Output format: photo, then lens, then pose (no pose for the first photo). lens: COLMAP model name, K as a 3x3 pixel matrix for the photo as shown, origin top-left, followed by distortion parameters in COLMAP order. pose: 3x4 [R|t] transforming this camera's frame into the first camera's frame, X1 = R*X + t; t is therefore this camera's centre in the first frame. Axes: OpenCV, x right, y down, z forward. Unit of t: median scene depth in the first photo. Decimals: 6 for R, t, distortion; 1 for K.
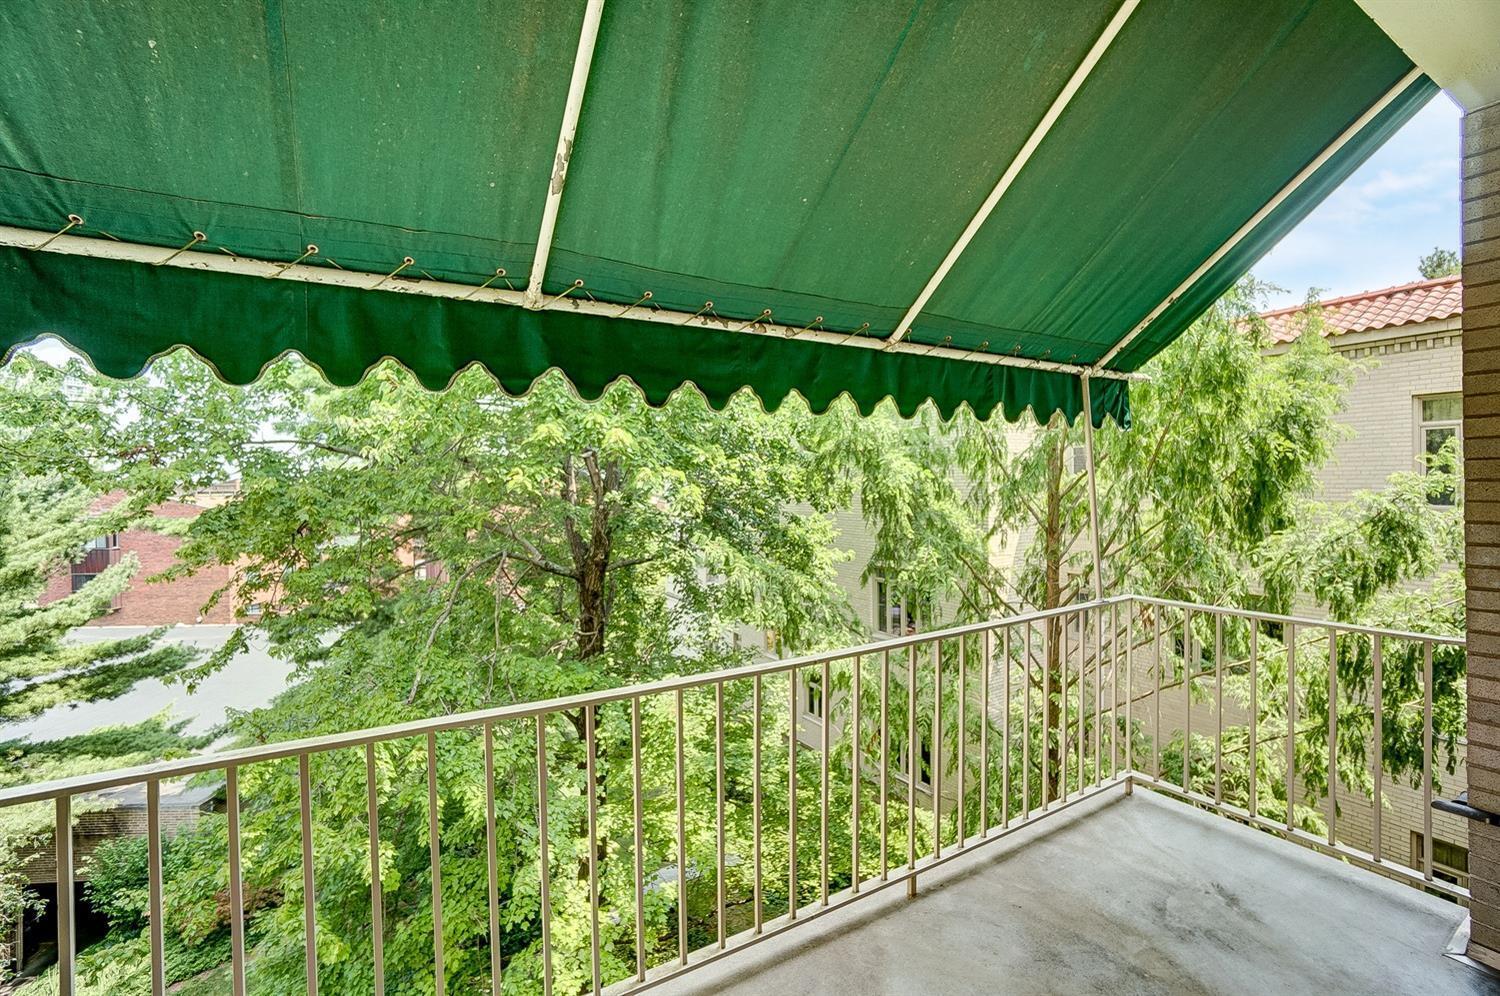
lens RADIAL K [[665.4, 0, 750.0], [0, 665.4, 498.0], [0, 0, 1]] dist [-0.063972, 0.022409]
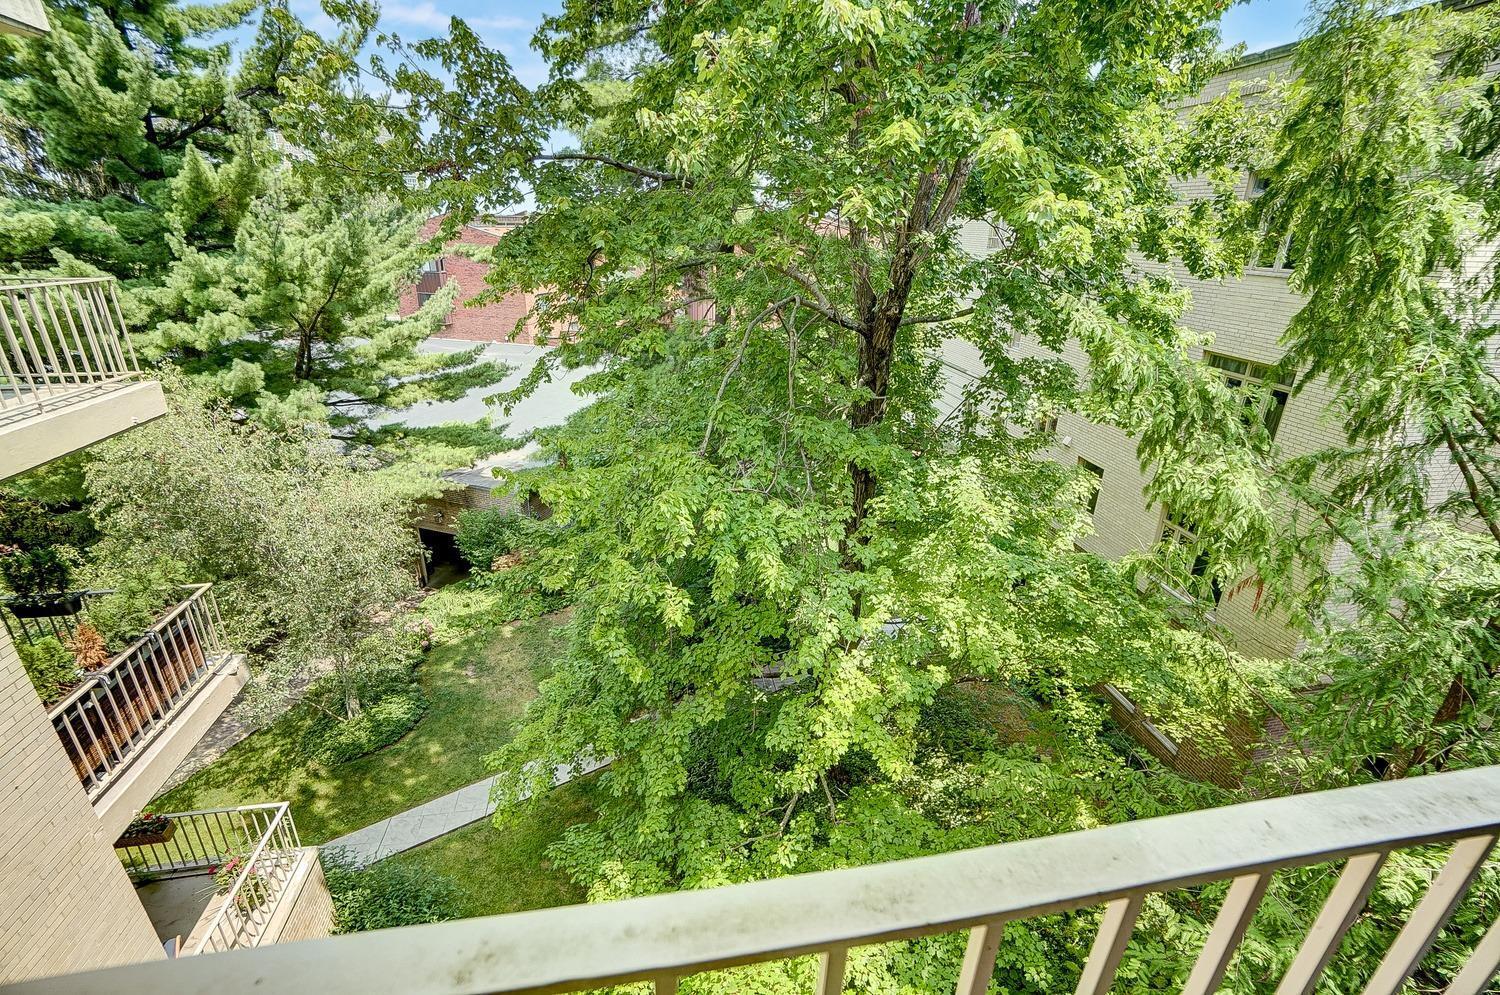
lens RADIAL K [[643.9, 0, 750.0], [0, 643.9, 497.5], [0, 0, 1]] dist [-0.051850, 0.000005]
pose [[0.935688, 0.169677, -0.309350, -0.130503], [-0.044377, 0.926406, 0.373903, 0.013182], [0.350026, -0.336129, 0.874356, 0.150176]]
